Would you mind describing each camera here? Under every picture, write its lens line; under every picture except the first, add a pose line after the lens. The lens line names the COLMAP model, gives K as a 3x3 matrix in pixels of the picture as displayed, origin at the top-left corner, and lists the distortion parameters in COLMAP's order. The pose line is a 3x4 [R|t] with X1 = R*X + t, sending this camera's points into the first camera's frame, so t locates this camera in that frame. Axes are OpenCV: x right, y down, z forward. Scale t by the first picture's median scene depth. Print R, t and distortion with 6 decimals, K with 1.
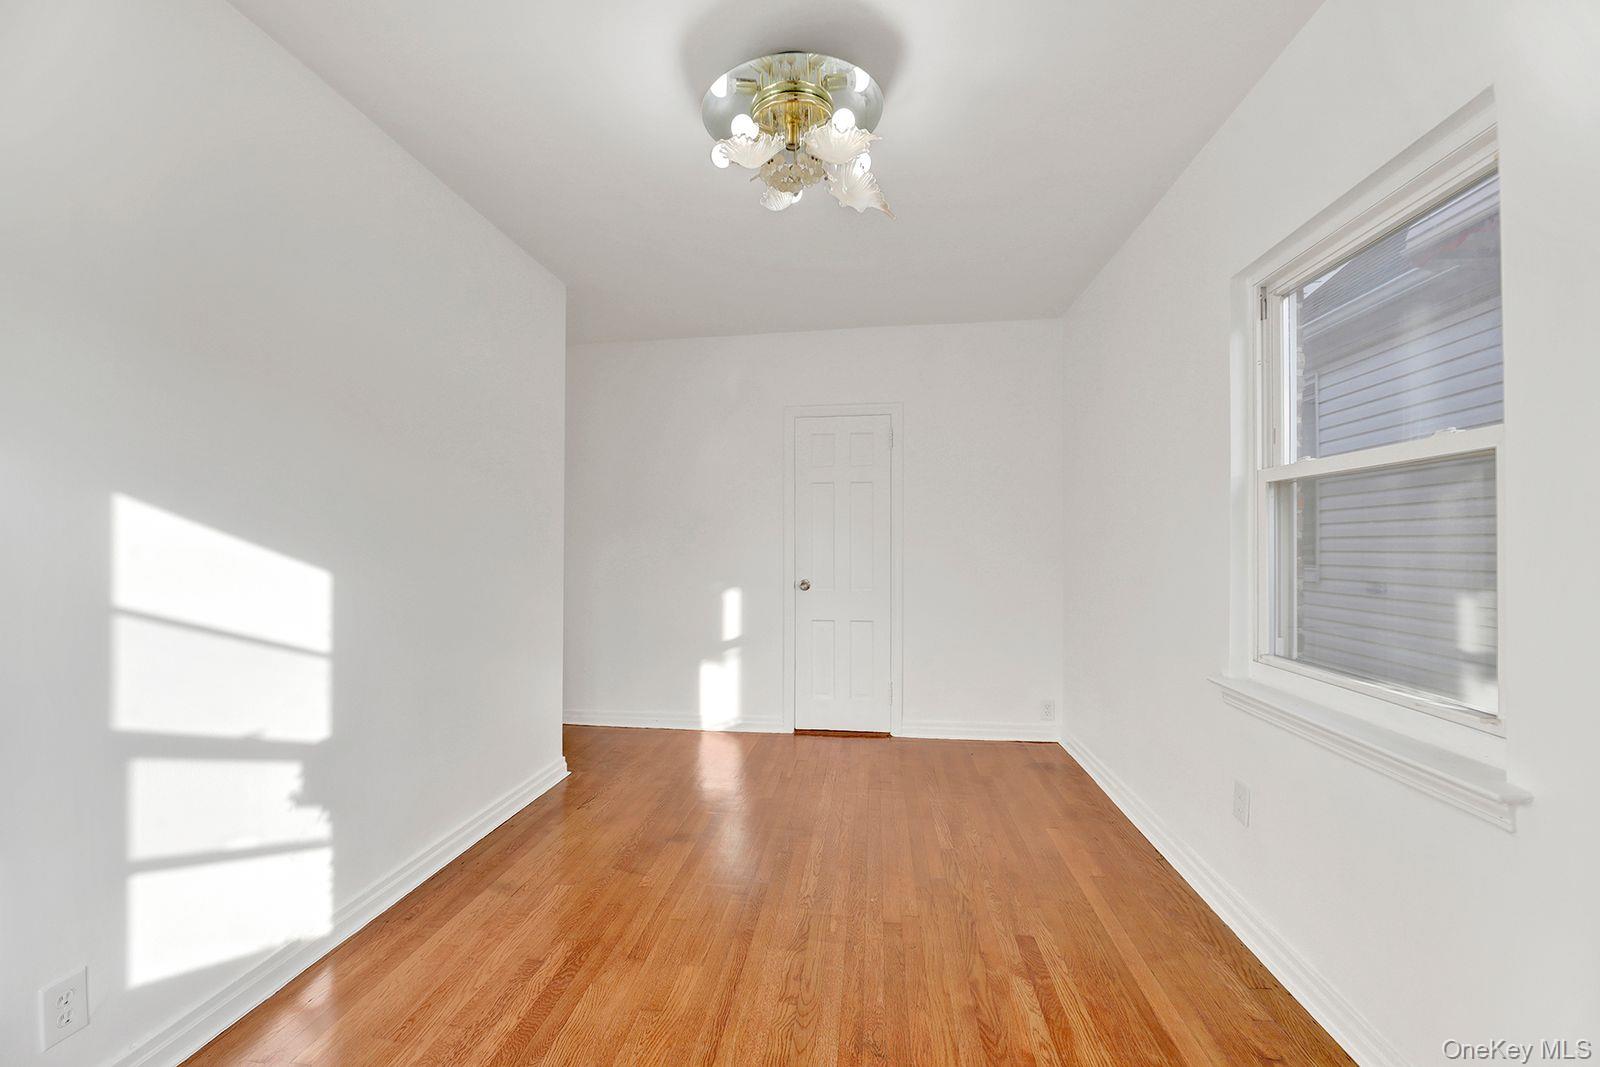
lens RADIAL K [[650.6, 0, 796.1], [0, 650.6, 538.1], [0, 0, 1]] dist [-0.001272, -0.000468]
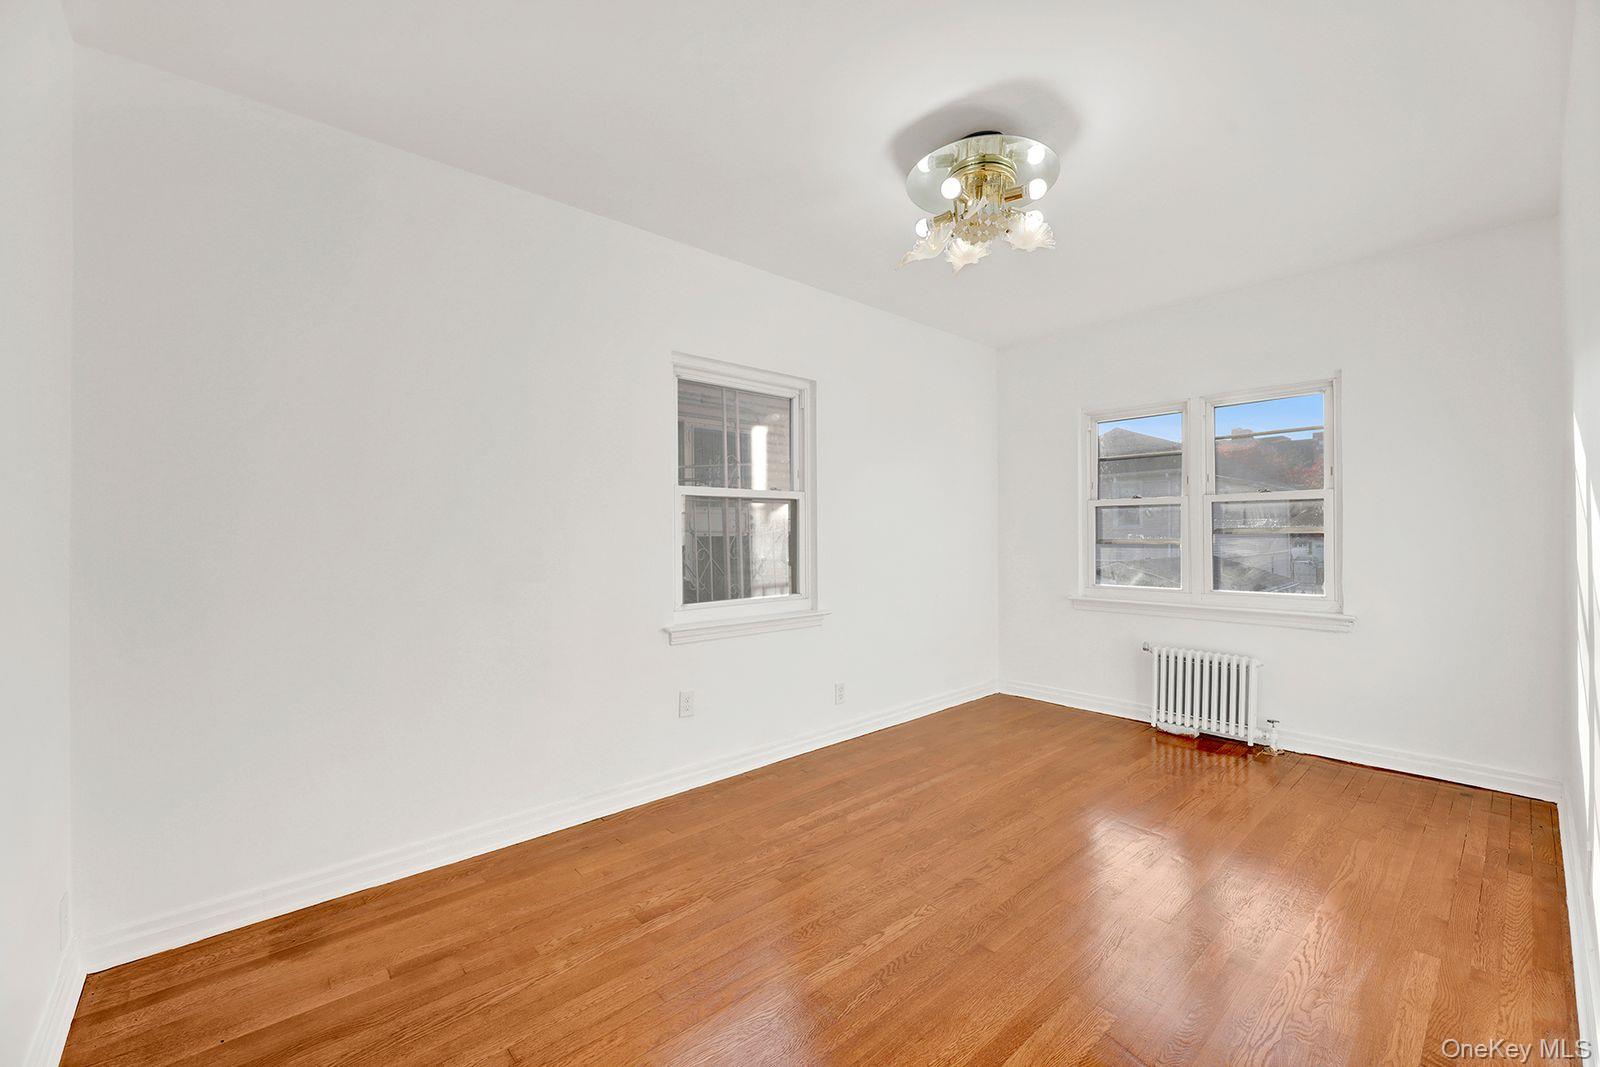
lens RADIAL K [[650.6, 0, 793.9], [0, 650.6, 538.8], [0, 0, 1]] dist [-0.001272, -0.000468]
pose [[-0.744333, 0.000250, 0.667809, -0.510574], [0.000943, 0.999999, 0.000677, 0.025676], [-0.667808, 0.001134, -0.744332, 1.982594]]
